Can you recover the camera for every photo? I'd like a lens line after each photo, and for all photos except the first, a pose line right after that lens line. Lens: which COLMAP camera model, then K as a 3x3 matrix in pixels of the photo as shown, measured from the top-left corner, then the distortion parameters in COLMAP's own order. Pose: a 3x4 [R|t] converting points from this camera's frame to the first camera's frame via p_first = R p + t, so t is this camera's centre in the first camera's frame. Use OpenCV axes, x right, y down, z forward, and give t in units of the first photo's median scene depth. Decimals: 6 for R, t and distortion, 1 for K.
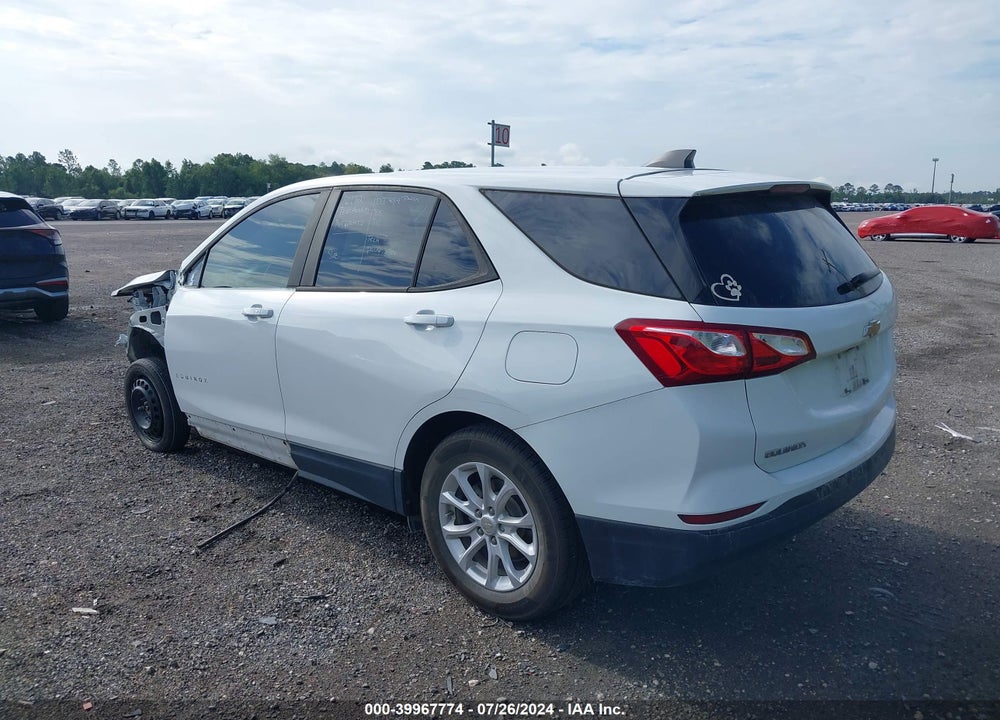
lens RADIAL K [[785.4, 0, 503.0], [0, 785.4, 365.8], [0, 0, 1]] dist [0.018139, -0.006214]
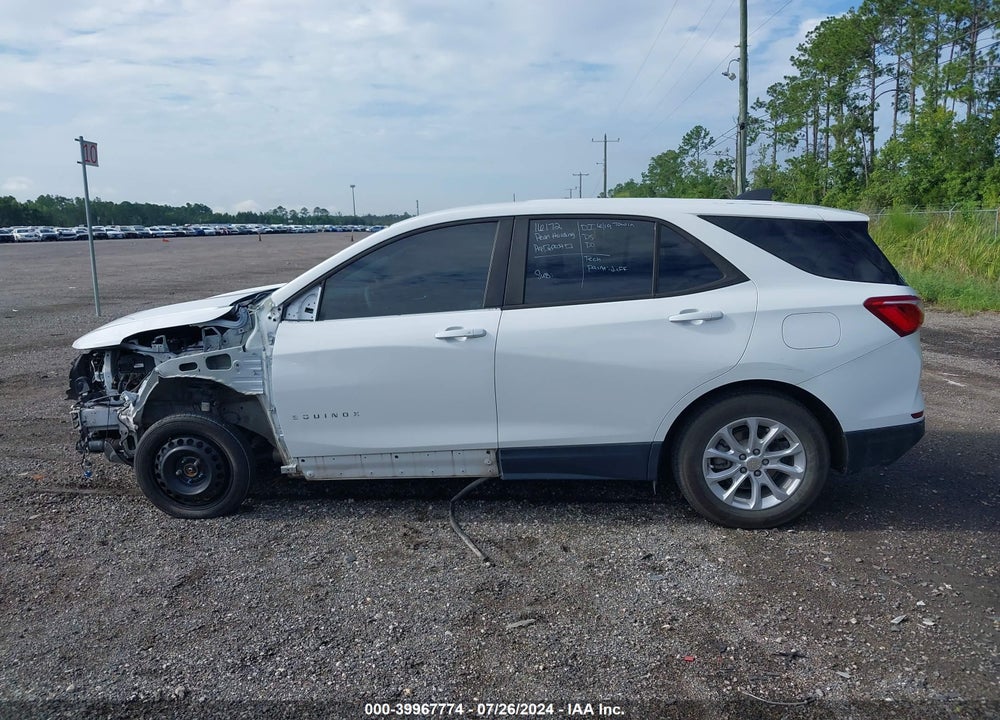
lens RADIAL K [[785.4, 0, 503.0], [0, 785.4, 365.8], [0, 0, 1]] dist [0.018139, -0.006214]
pose [[0.794669, -0.121194, 0.594822, -1.104167], [0.137926, 0.990288, 0.017503, -0.043830], [-0.591167, 0.068132, 0.803666, 0.153096]]
